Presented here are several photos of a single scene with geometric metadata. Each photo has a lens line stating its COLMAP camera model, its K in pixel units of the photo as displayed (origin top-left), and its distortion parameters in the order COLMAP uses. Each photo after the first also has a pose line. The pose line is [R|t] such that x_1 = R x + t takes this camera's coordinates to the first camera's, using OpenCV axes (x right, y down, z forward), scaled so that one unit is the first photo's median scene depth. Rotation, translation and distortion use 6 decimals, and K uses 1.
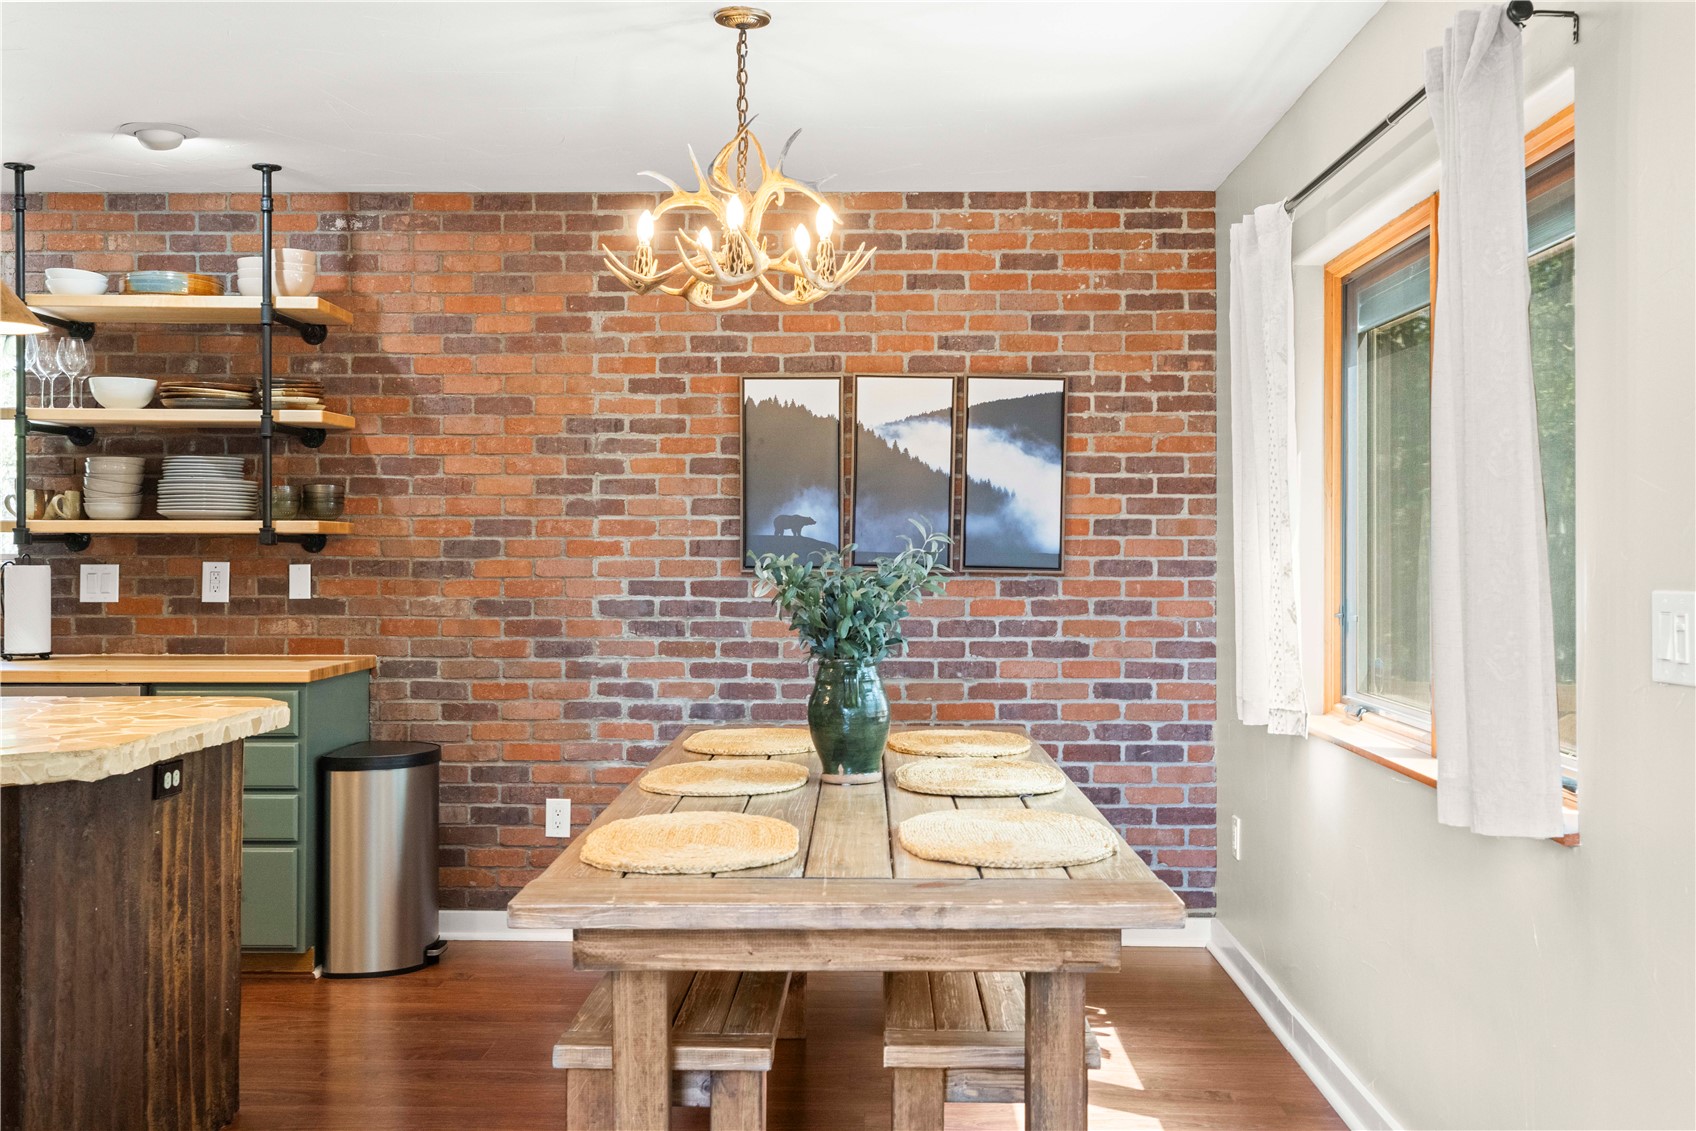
lens RADIAL K [[1653.4, 0, 854.9], [0, 1653.4, 534.1], [0, 0, 1]] dist [0.000115, 0.018705]
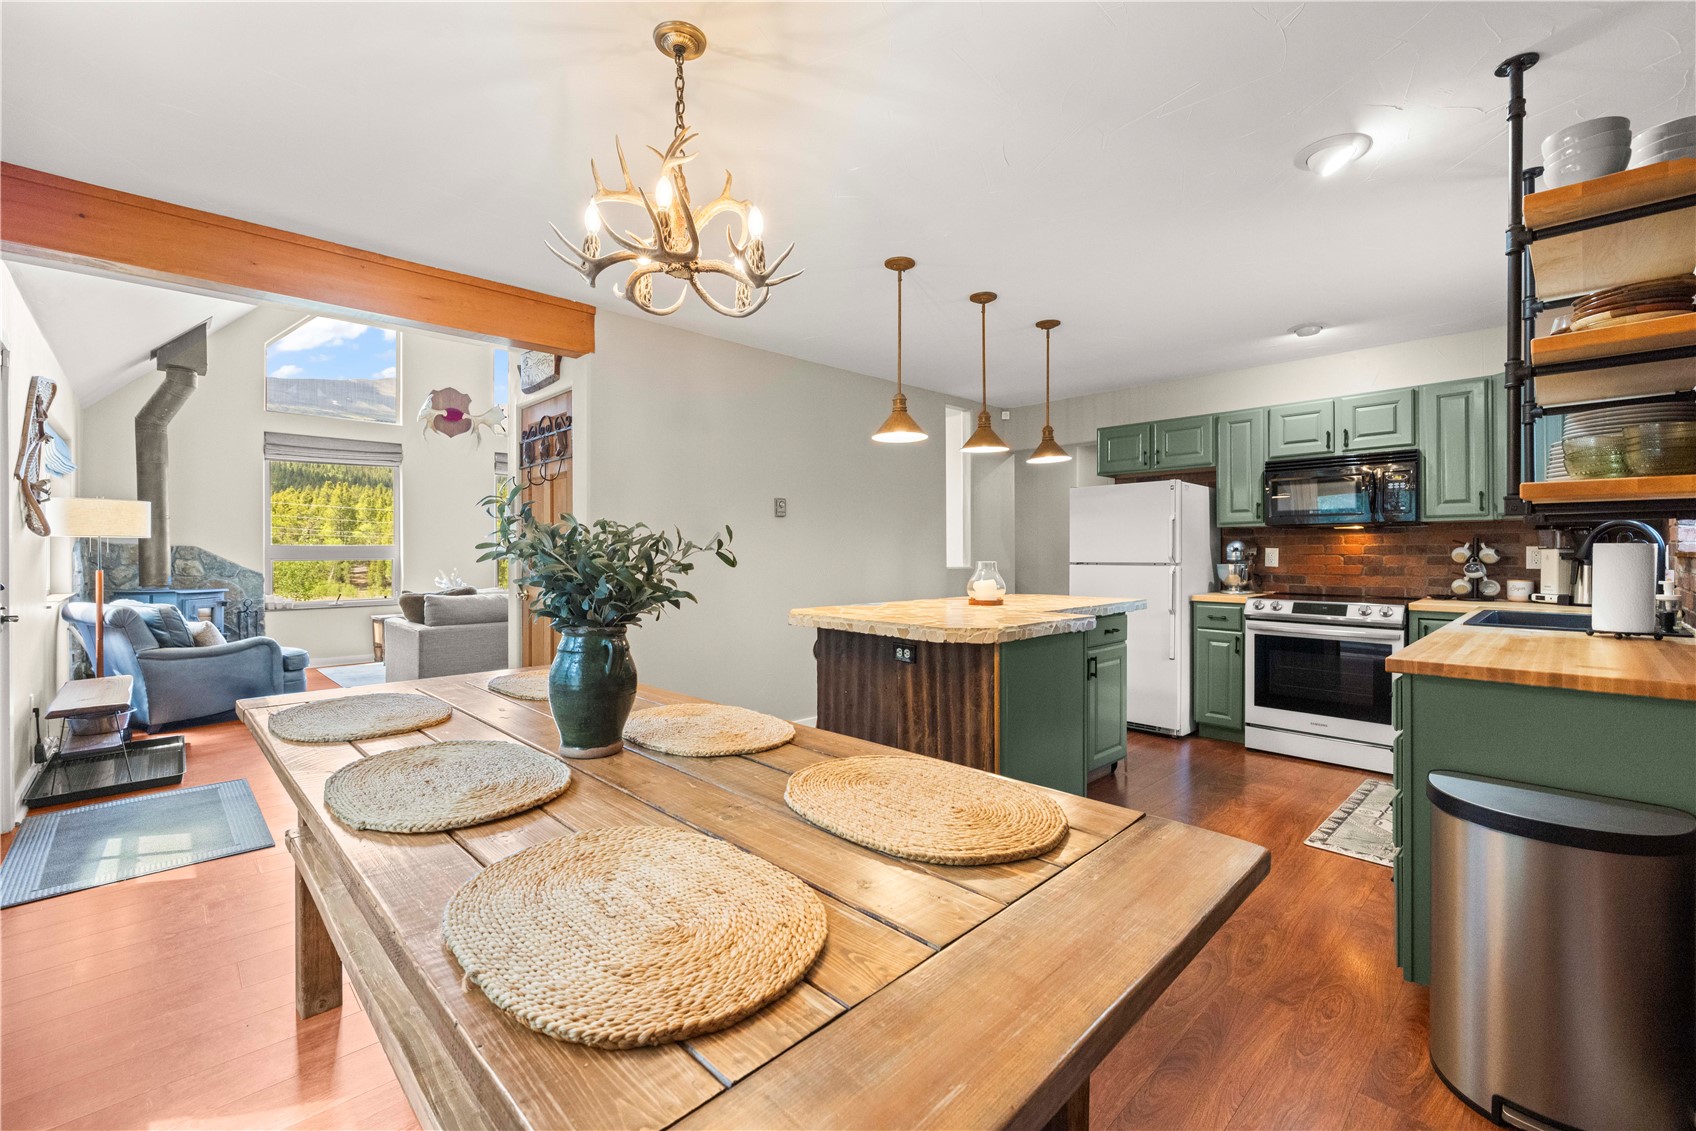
lens RADIAL K [[713.5, 0, 848.2], [0, 713.5, 551.0], [0, 0, 1]] dist [-0.000422, -0.000098]
pose [[-0.701846, 0.000367, -0.712329, 0.131917], [0.006707, 0.999959, -0.006093, 0.022219], [0.712298, -0.009054, -0.701819, 0.944271]]
